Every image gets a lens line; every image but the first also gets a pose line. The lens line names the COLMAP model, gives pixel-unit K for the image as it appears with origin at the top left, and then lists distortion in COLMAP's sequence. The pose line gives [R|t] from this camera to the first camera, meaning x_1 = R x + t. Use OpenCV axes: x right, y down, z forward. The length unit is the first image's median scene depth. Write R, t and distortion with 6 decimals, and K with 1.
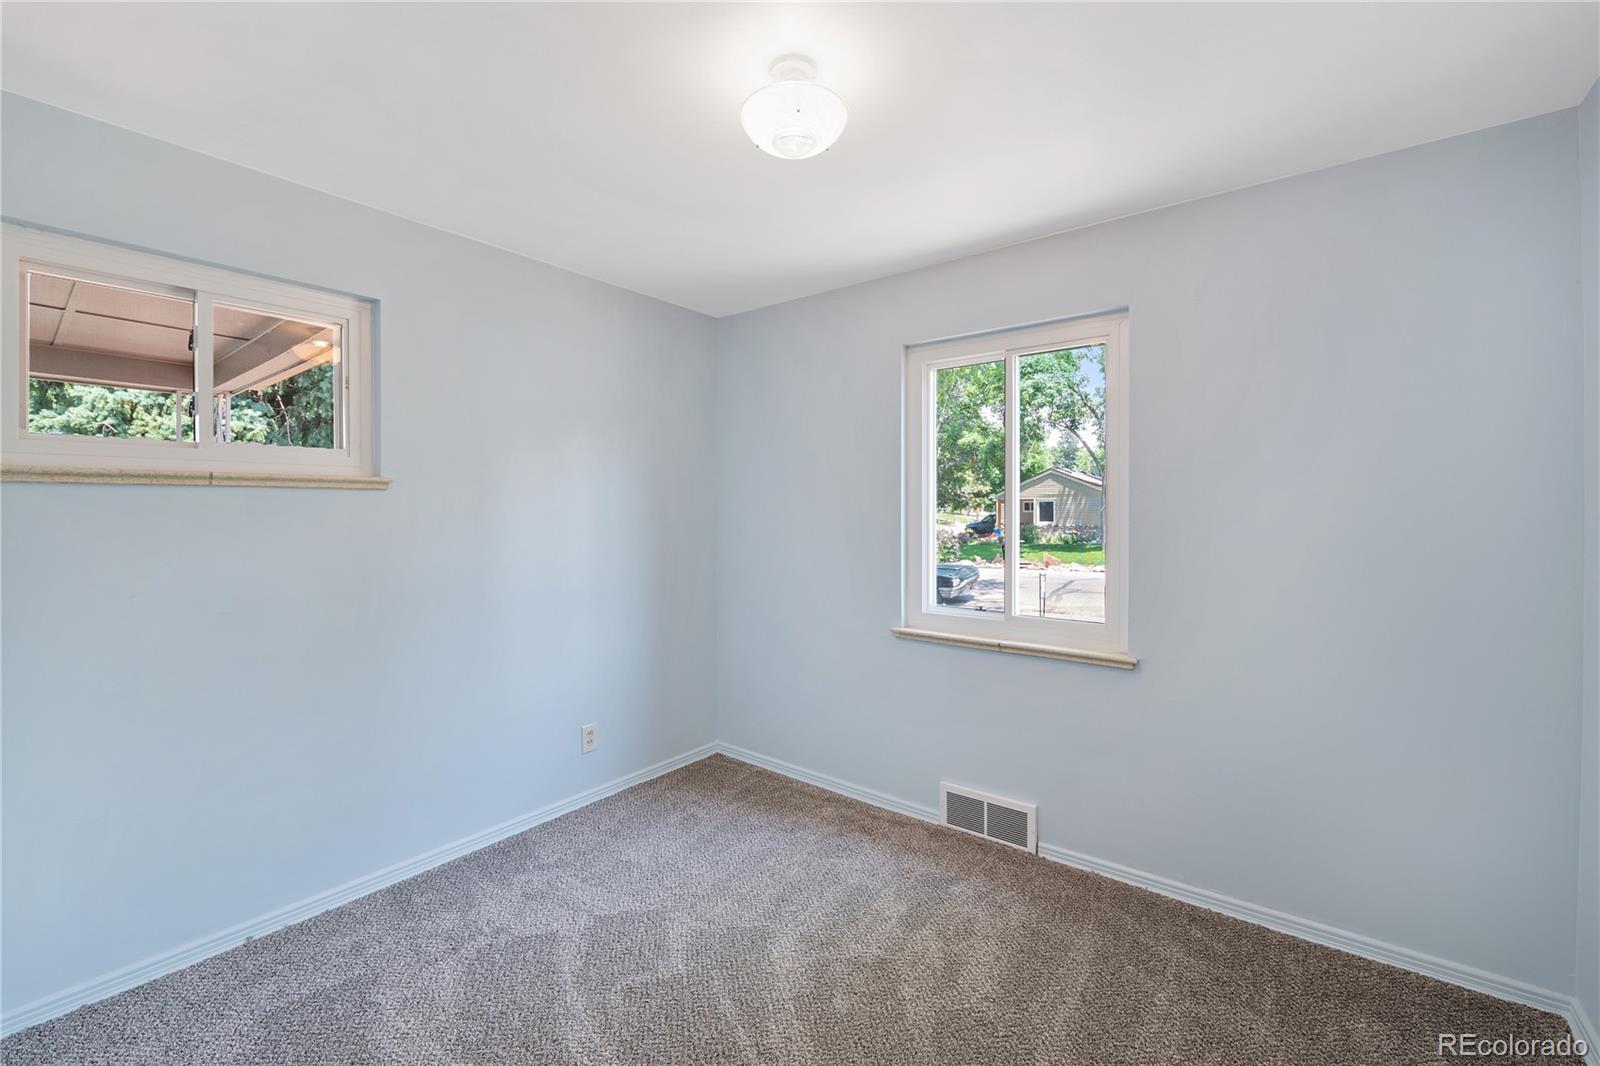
lens RADIAL K [[650.2, 0, 799.6], [0, 650.2, 523.1], [0, 0, 1]] dist [-0.001792, -0.000201]
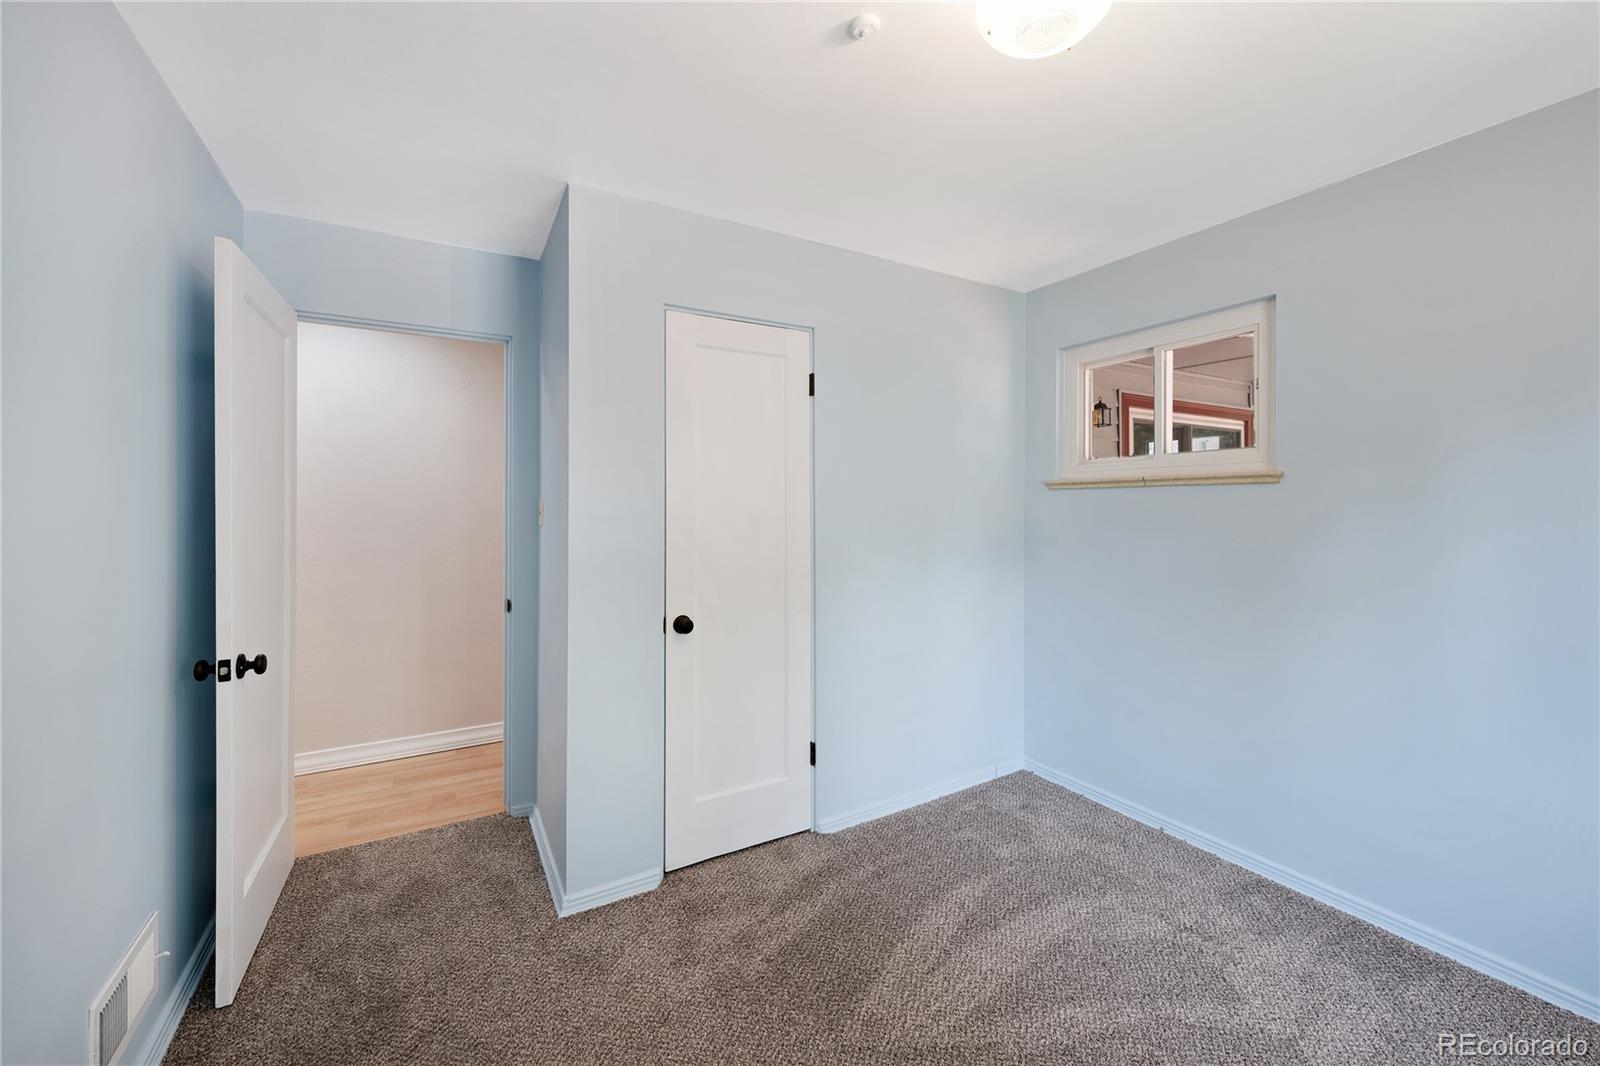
lens RADIAL K [[650.2, 0, 801.0], [0, 650.2, 516.4], [0, 0, 1]] dist [-0.001792, -0.000201]
pose [[-0.375814, 0.014868, -0.926576, 0.598239], [-0.013576, 0.999676, 0.021548, -0.011975], [0.926596, 0.020677, -0.375490, 0.749750]]
